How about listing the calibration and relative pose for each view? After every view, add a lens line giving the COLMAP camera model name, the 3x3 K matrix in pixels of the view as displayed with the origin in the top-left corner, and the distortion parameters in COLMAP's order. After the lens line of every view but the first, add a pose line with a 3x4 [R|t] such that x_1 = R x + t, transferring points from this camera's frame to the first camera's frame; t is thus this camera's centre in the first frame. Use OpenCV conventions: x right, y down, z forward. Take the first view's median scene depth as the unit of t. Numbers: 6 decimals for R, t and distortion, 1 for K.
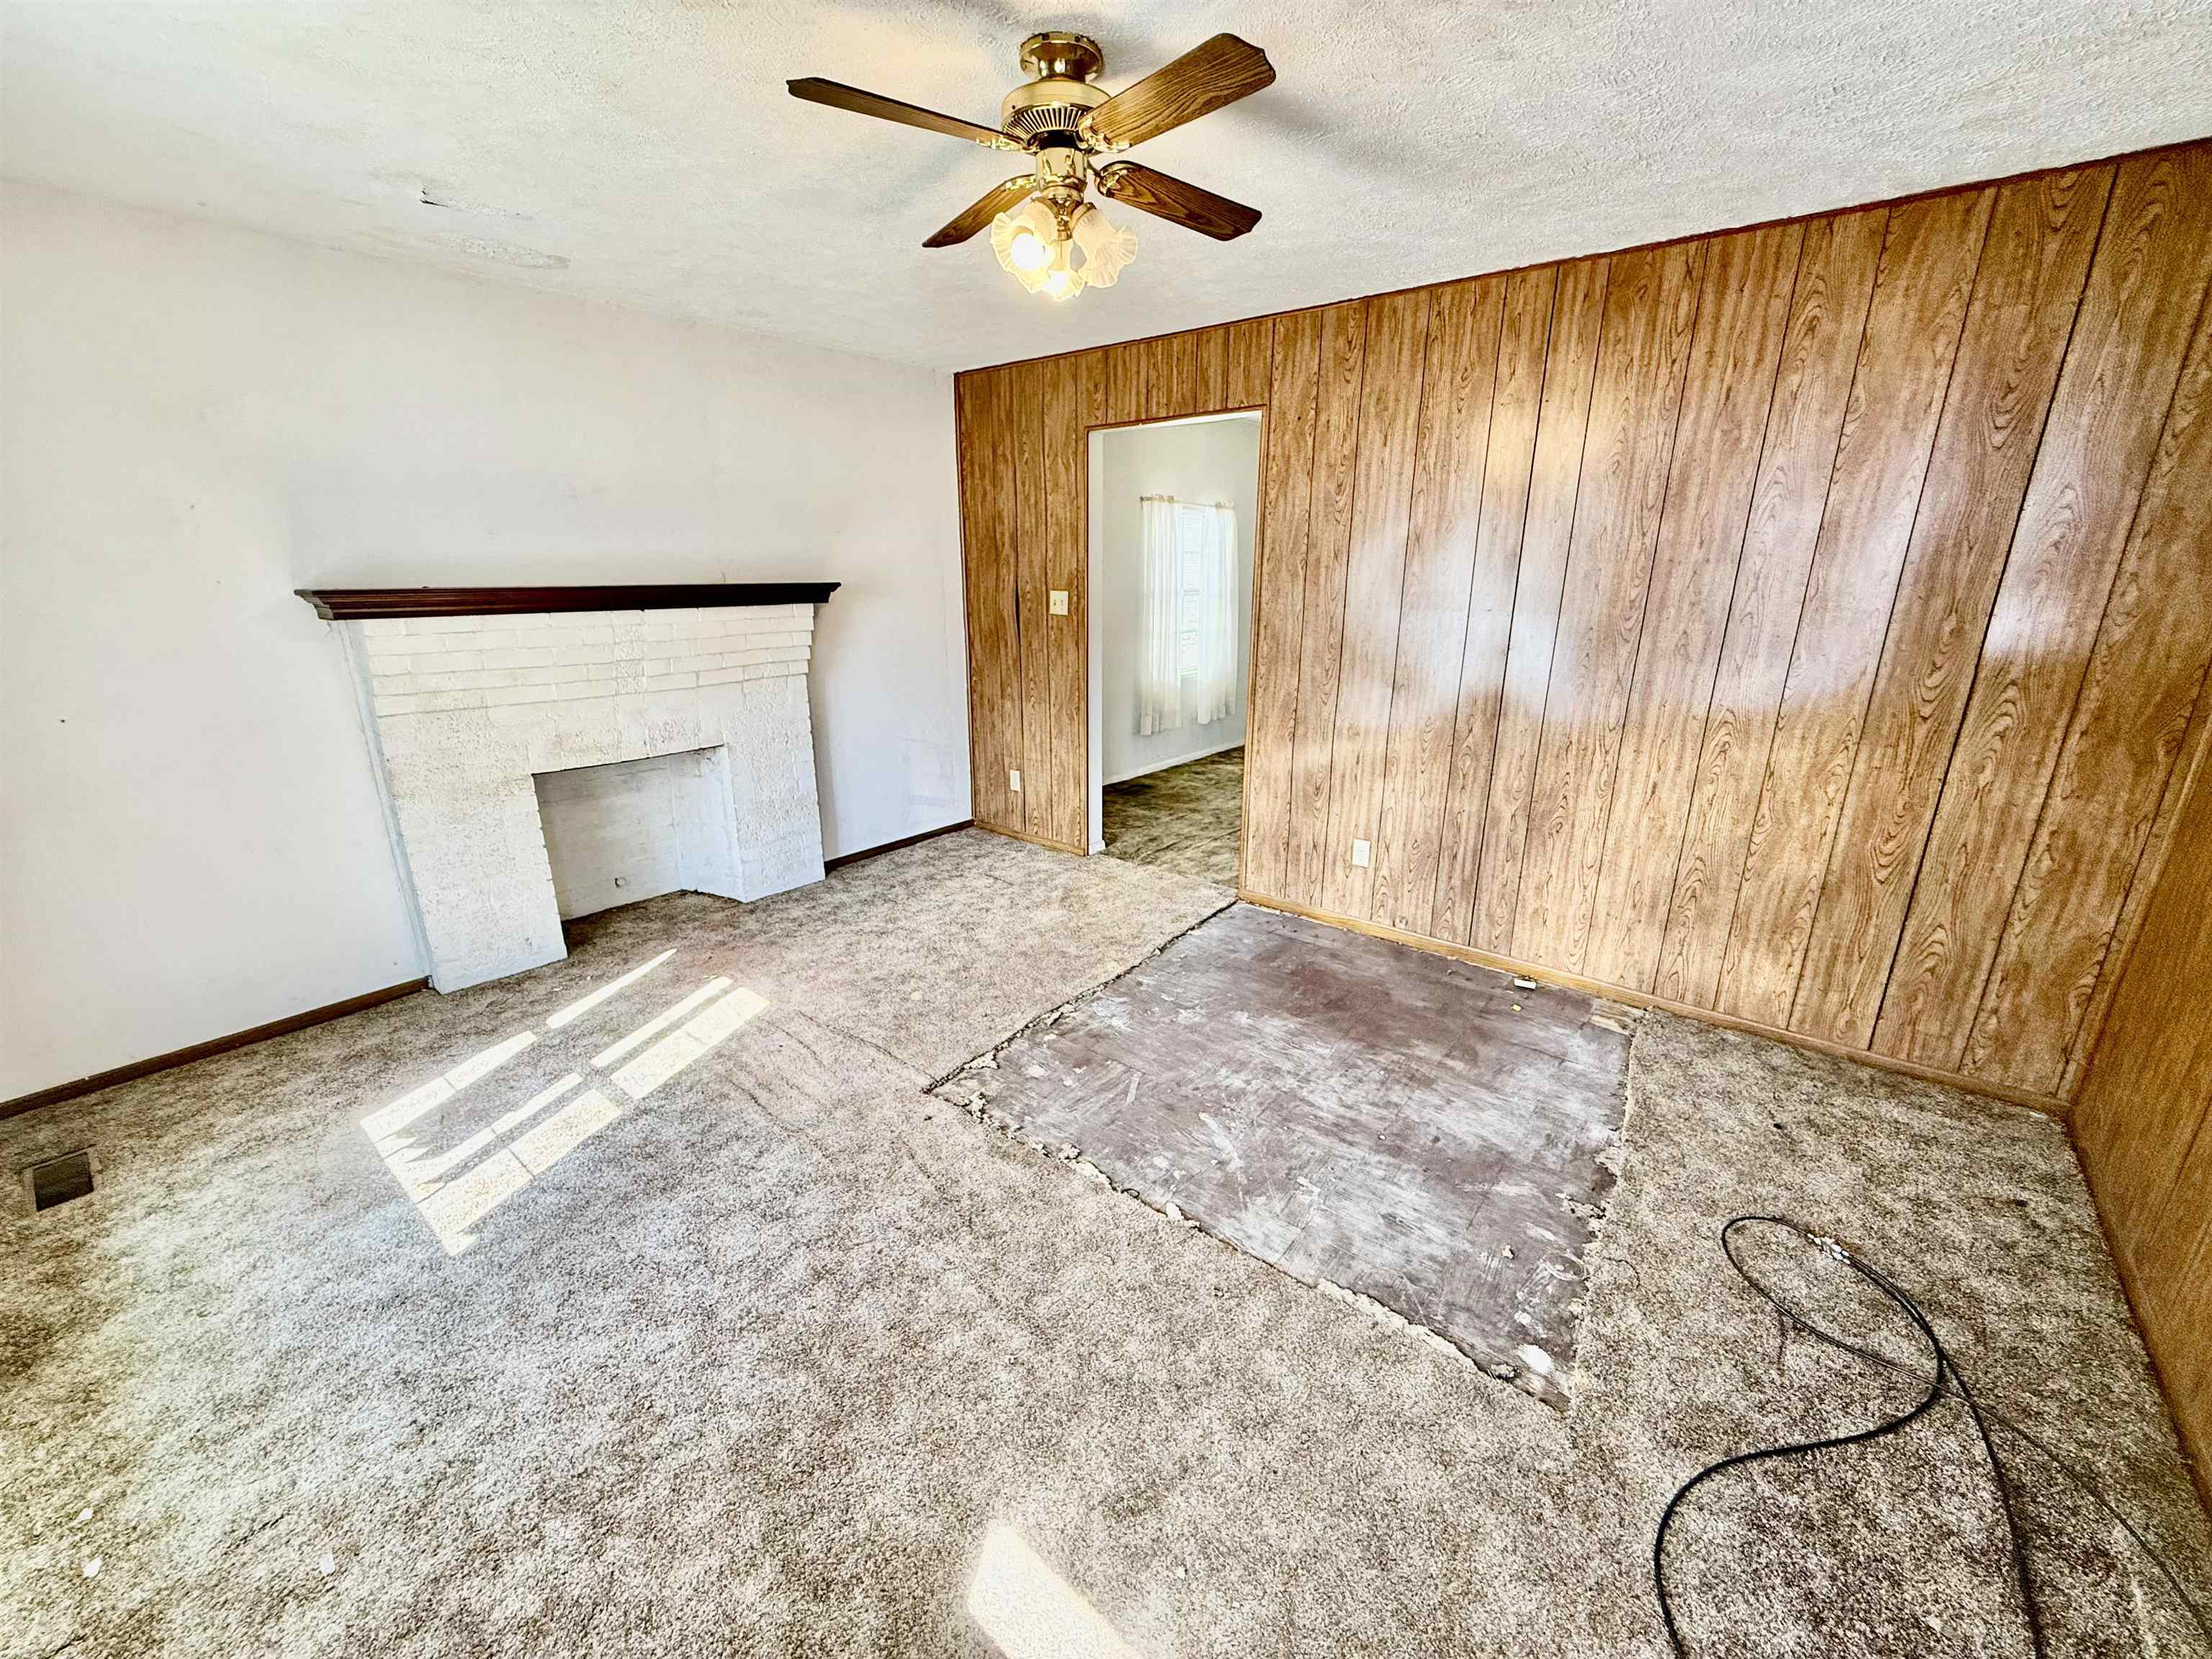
lens RADIAL K [[890.8, 0, 1101.9], [0, 890.8, 835.1], [0, 0, 1]] dist [0.002320, 0.000150]
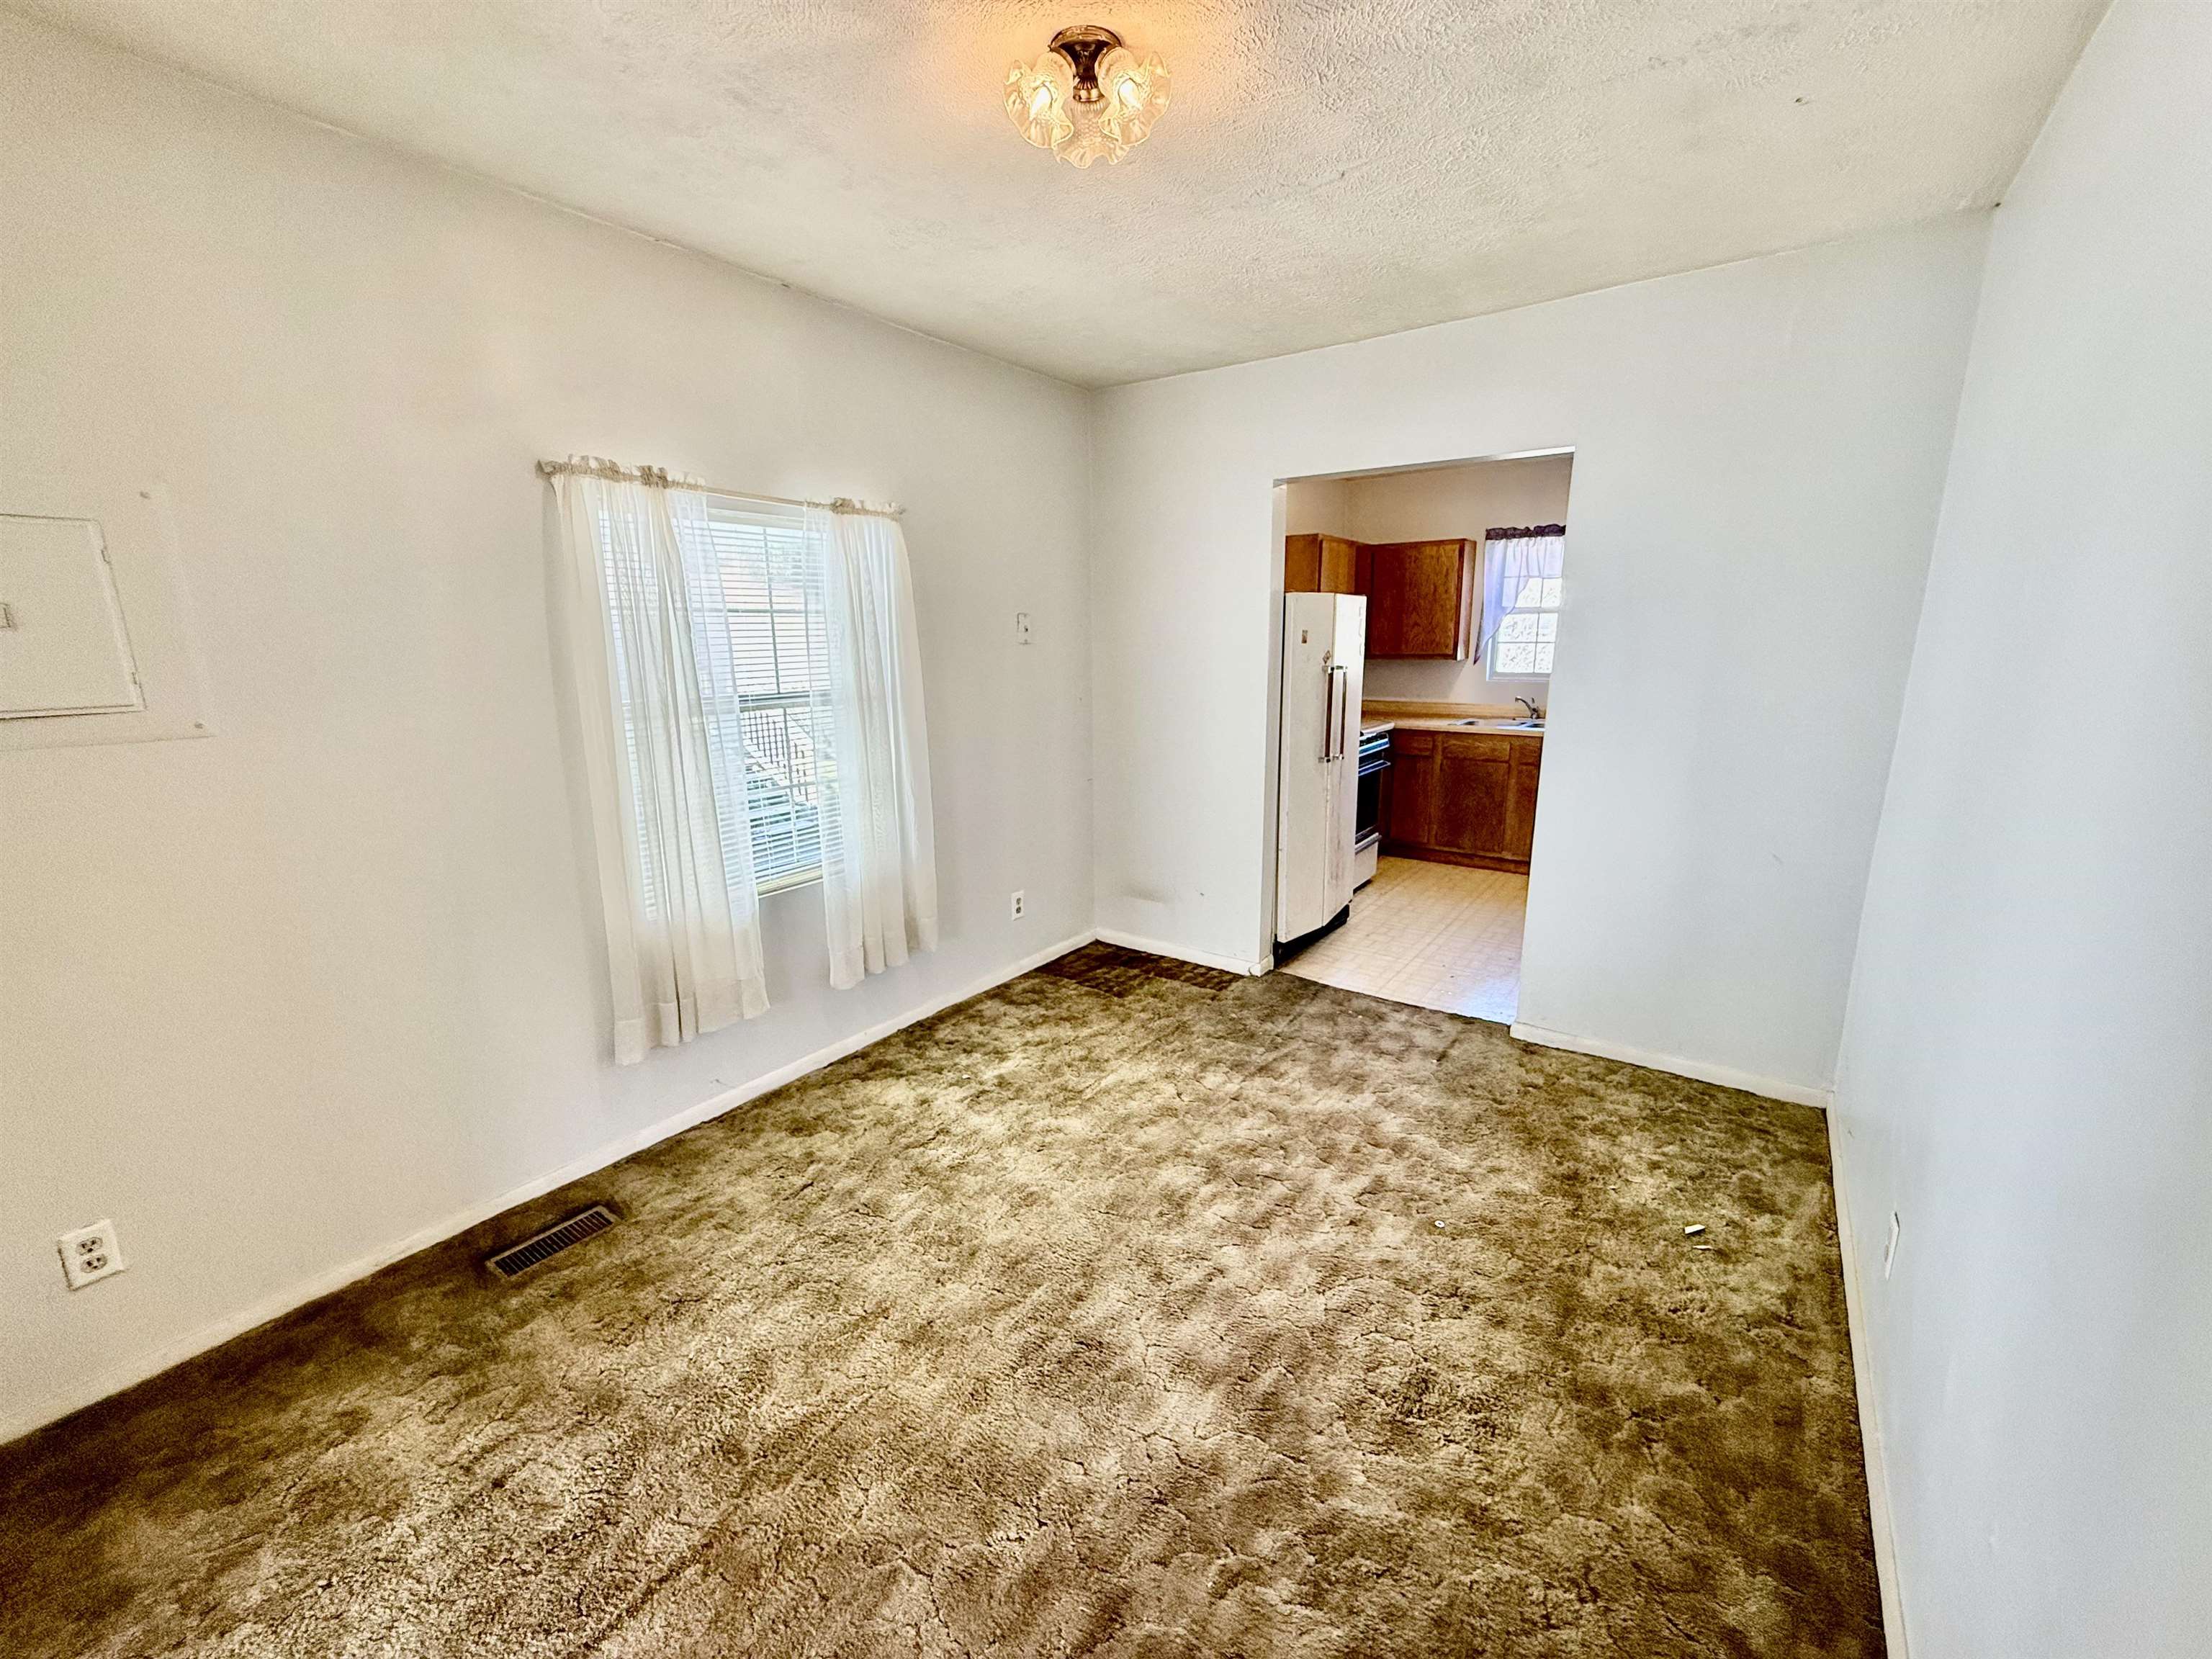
lens RADIAL K [[890.8, 0, 1101.9], [0, 890.8, 835.1], [0, 0, 1]] dist [0.002320, 0.000150]
pose [[0.998681, -0.019158, 0.047645, 0.557749], [0.022613, 0.997071, -0.073067, -0.416203], [-0.046105, 0.074048, 0.996188, 1.360901]]
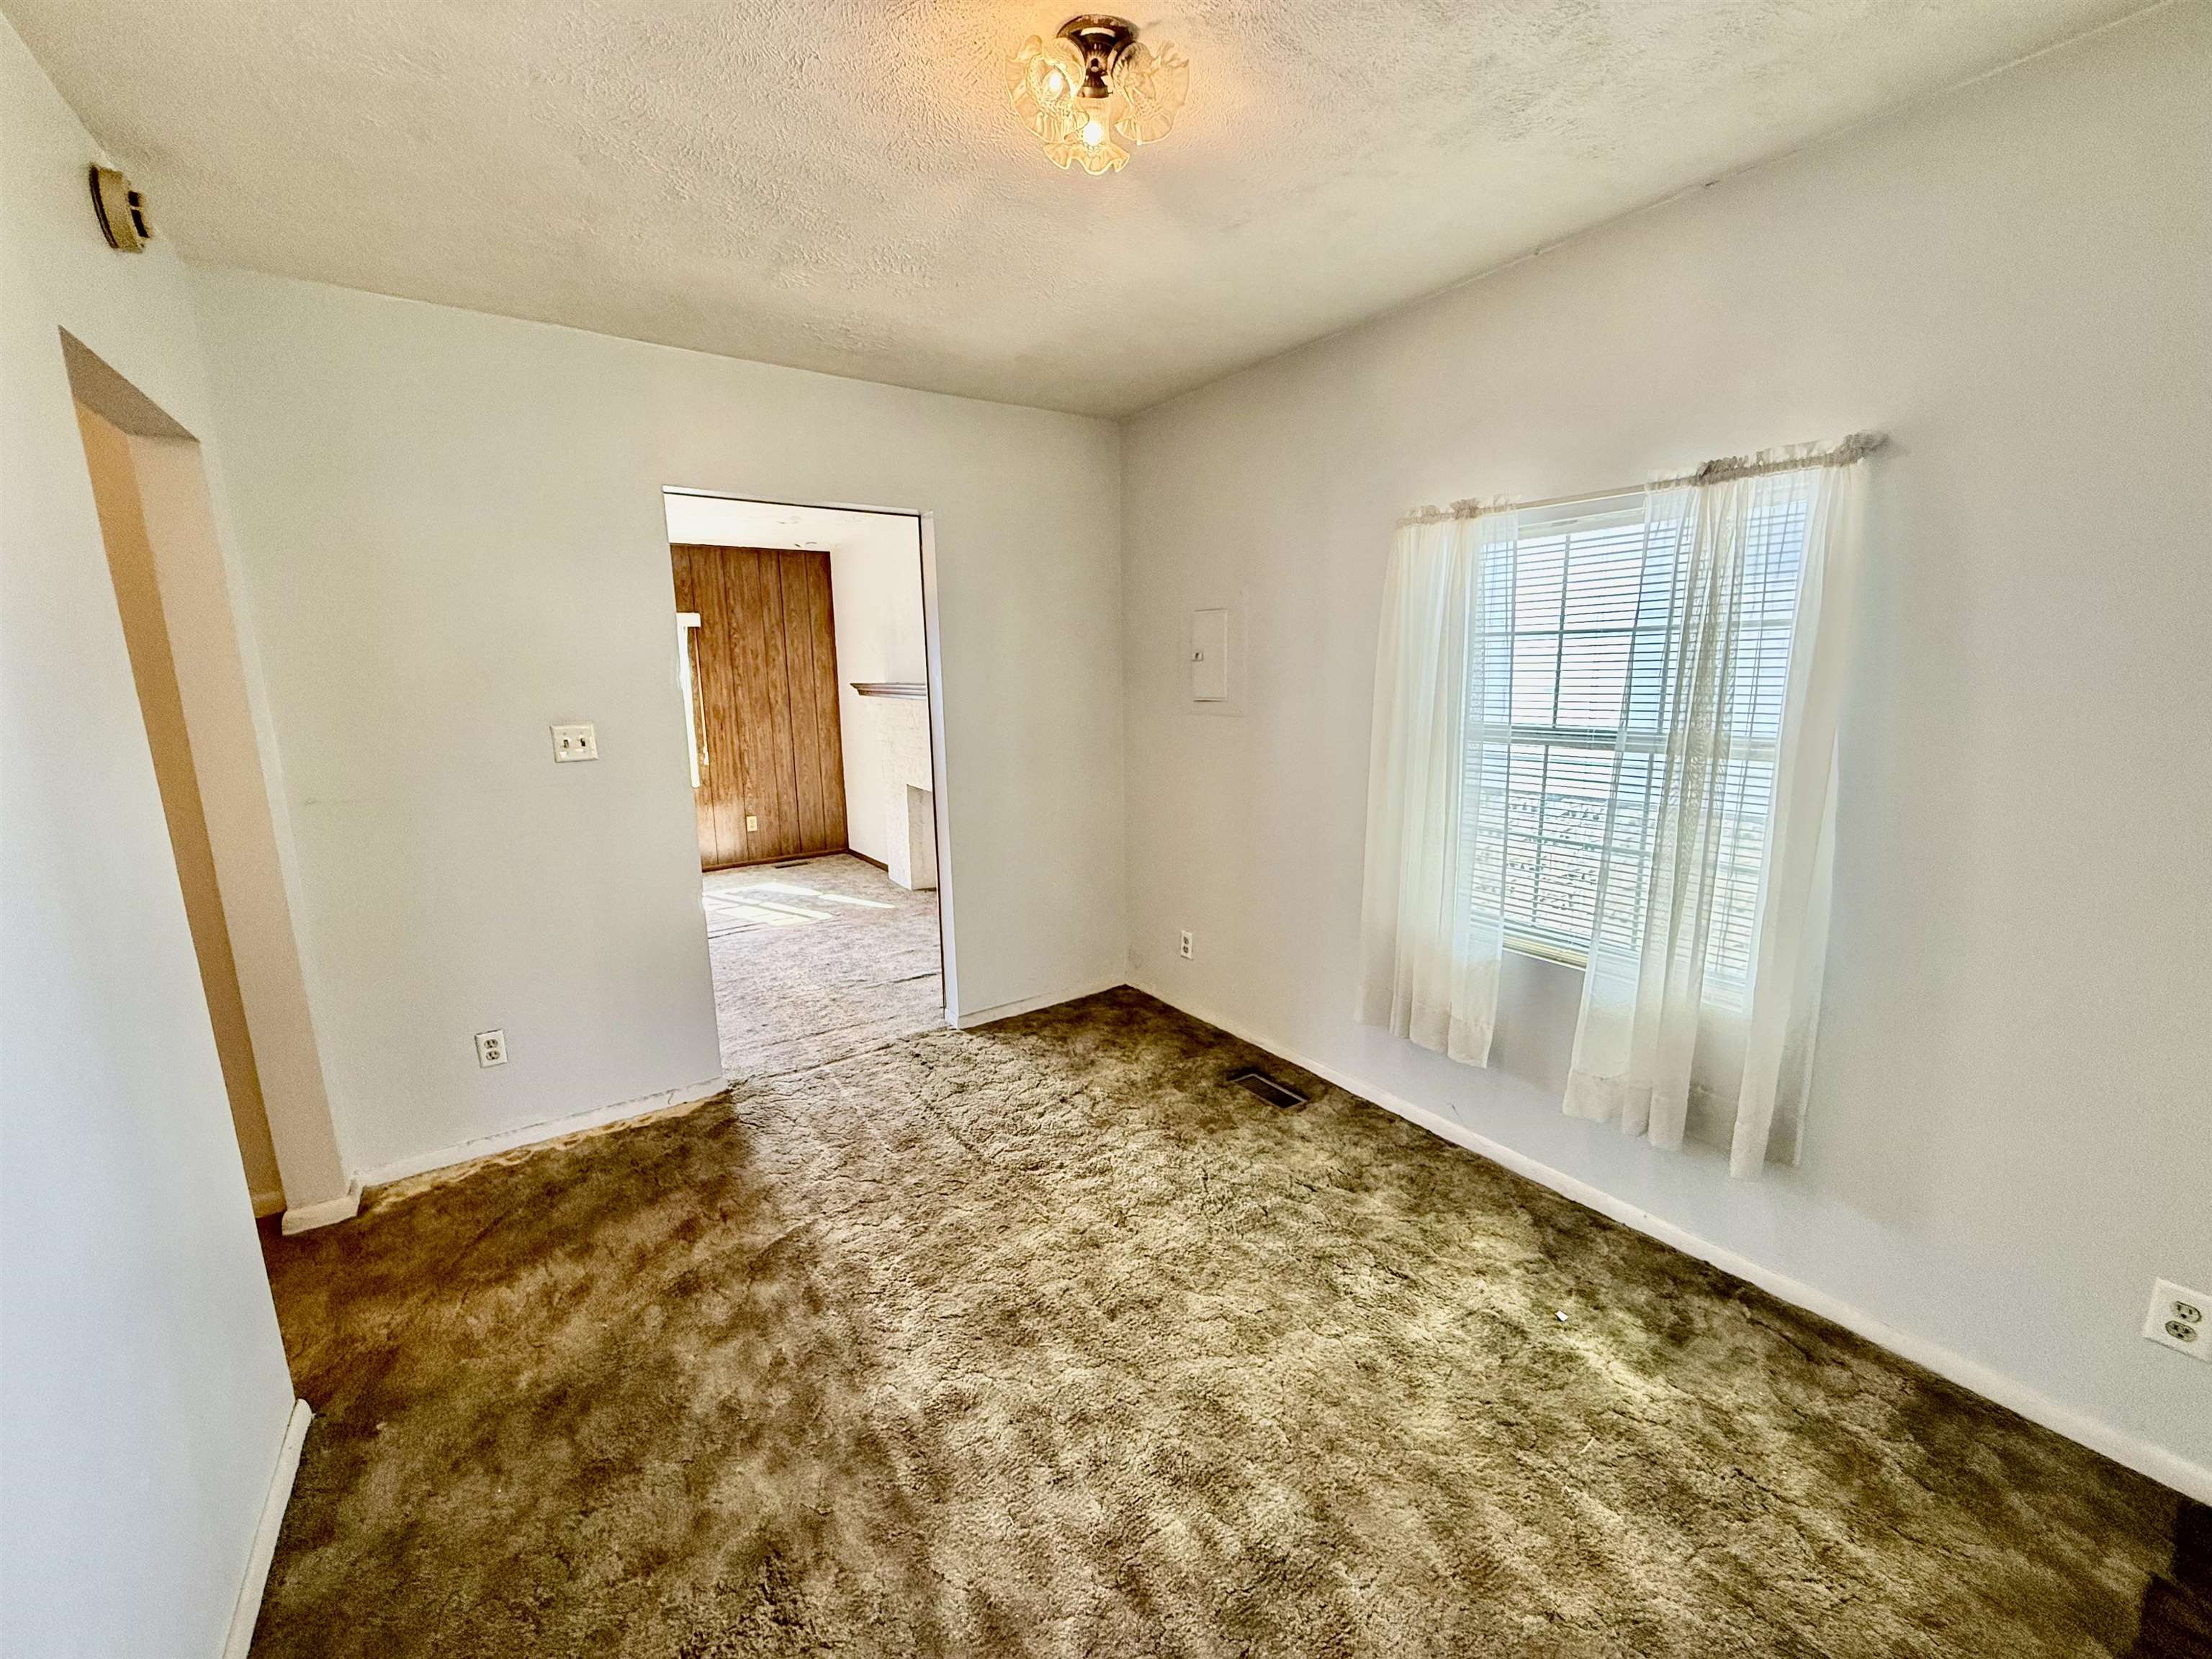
lens RADIAL K [[890.8, 0, 1101.9], [0, 890.8, 835.1], [0, 0, 1]] dist [0.002320, 0.000150]
pose [[-0.286238, 0.183298, -0.940462, 1.178025], [-0.264713, 0.928201, 0.261476, -0.669280], [0.920866, 0.323797, -0.217165, 2.180454]]
